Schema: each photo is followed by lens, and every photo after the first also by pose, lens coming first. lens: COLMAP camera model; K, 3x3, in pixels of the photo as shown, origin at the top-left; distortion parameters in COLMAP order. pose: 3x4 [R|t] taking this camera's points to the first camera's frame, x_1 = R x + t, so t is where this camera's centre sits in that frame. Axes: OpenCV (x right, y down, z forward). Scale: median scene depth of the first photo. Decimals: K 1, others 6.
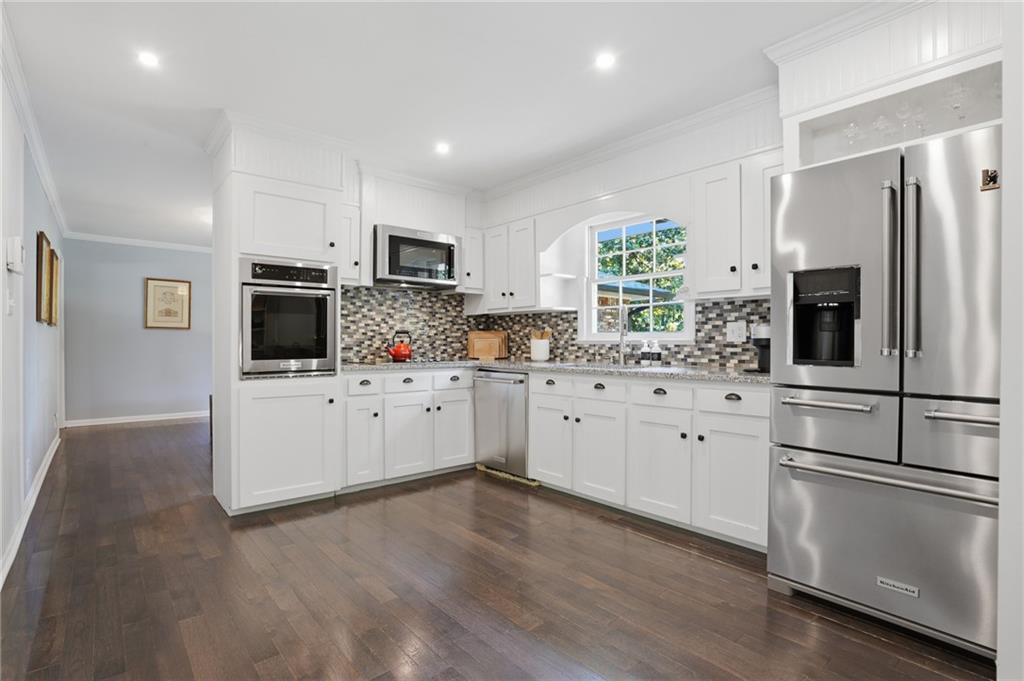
lens RADIAL K [[510.1, 0, 512.0], [0, 510.1, 340.5], [0, 0, 1]] dist [0.000465, 0.000336]
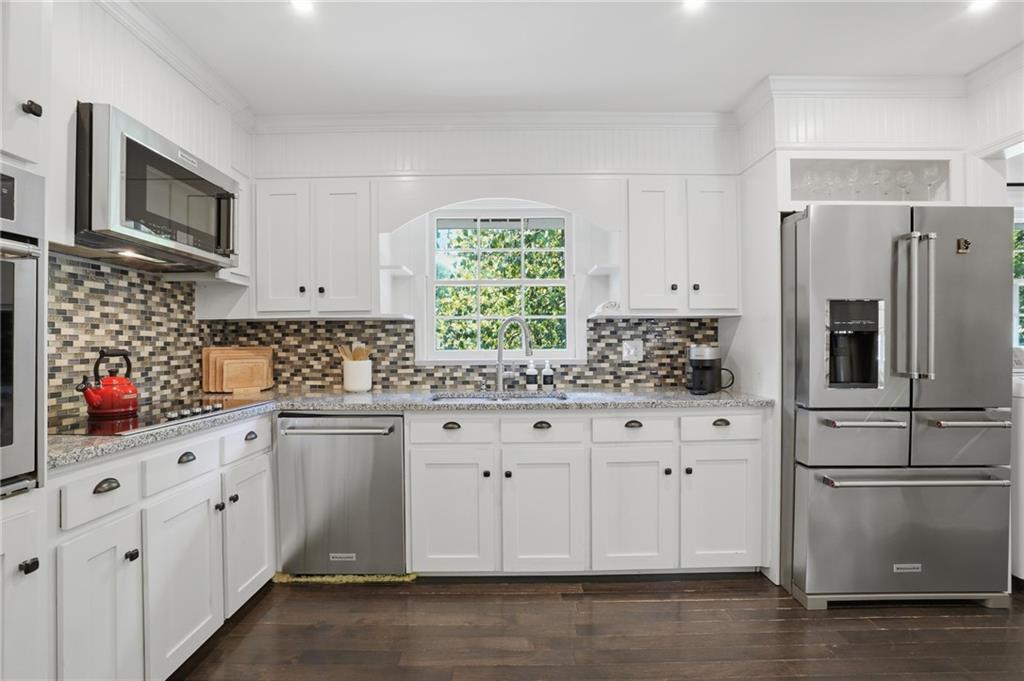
lens RADIAL K [[481.2, 0, 511.5], [0, 481.2, 344.7], [0, 0, 1]] dist [-0.061841, 0.027629]
pose [[0.650310, -0.003001, 0.759663, -0.307204], [0.003942, 0.999992, 0.000575, -0.022826], [-0.759659, 0.002621, 0.650316, 0.444862]]
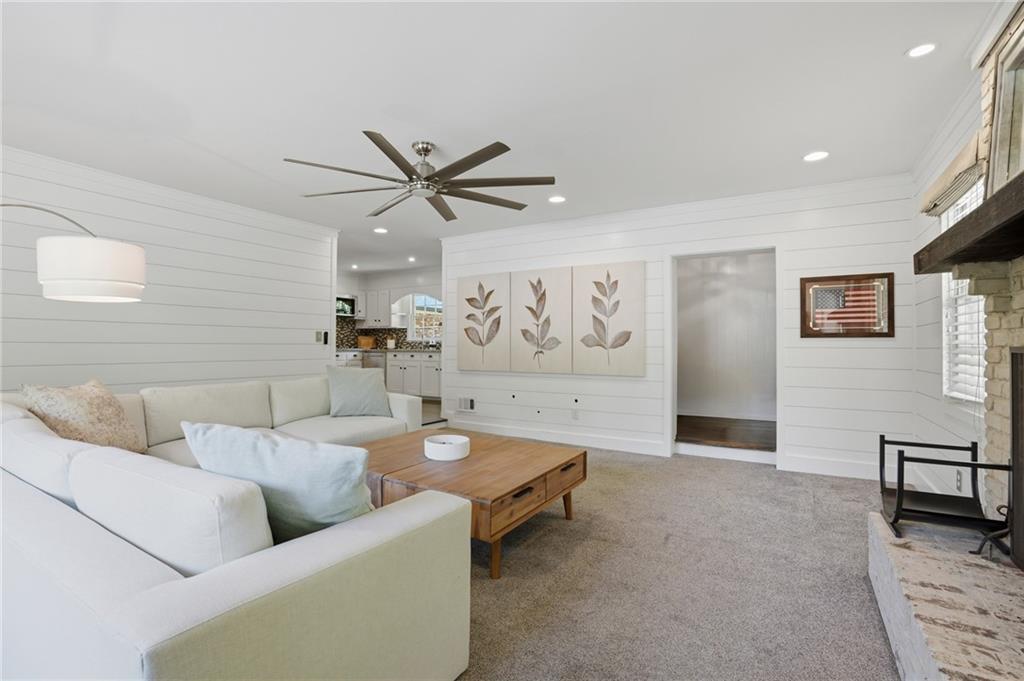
lens RADIAL K [[481.2, 0, 511.5], [0, 481.2, 344.7], [0, 0, 1]] dist [-0.061841, 0.027629]
pose [[0.953324, 0.006927, 0.301869, -0.088399], [-0.007171, 0.999974, -0.000299, 0.017893], [-0.301864, -0.001880, 0.953349, -1.358400]]
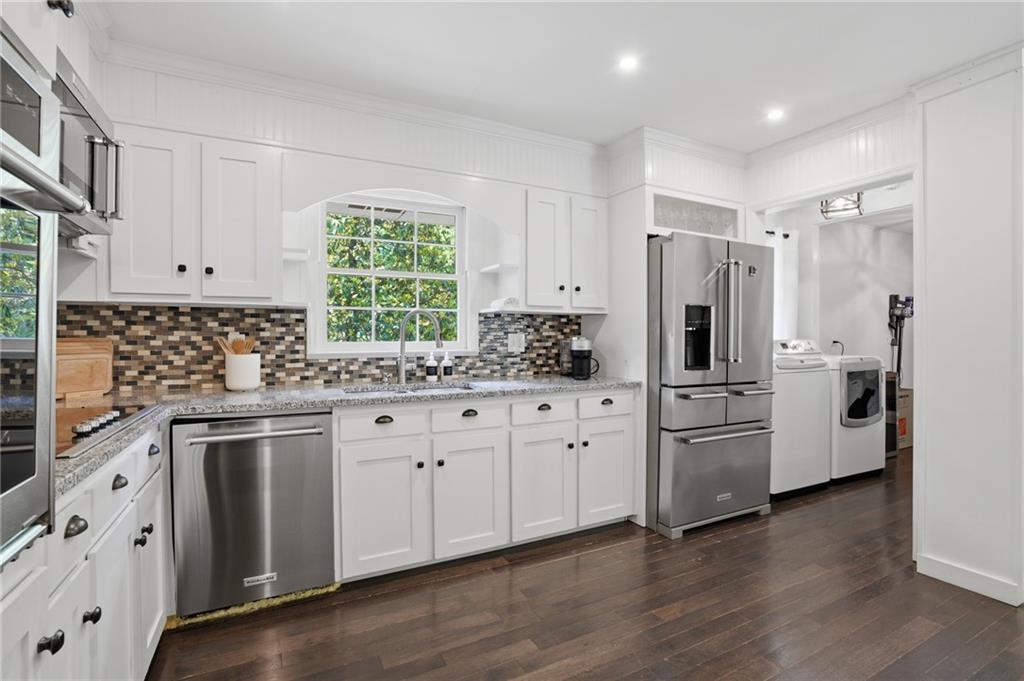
lens RADIAL K [[484.7, 0, 511.9], [0, 484.7, 335.9], [0, 0, 1]] dist [-0.057056, 0.029318]
pose [[0.228872, 0.000976, 0.973456, -0.426214], [-0.001676, 0.999998, -0.000608, -0.023483], [-0.973455, -0.001492, 0.228873, 0.592308]]
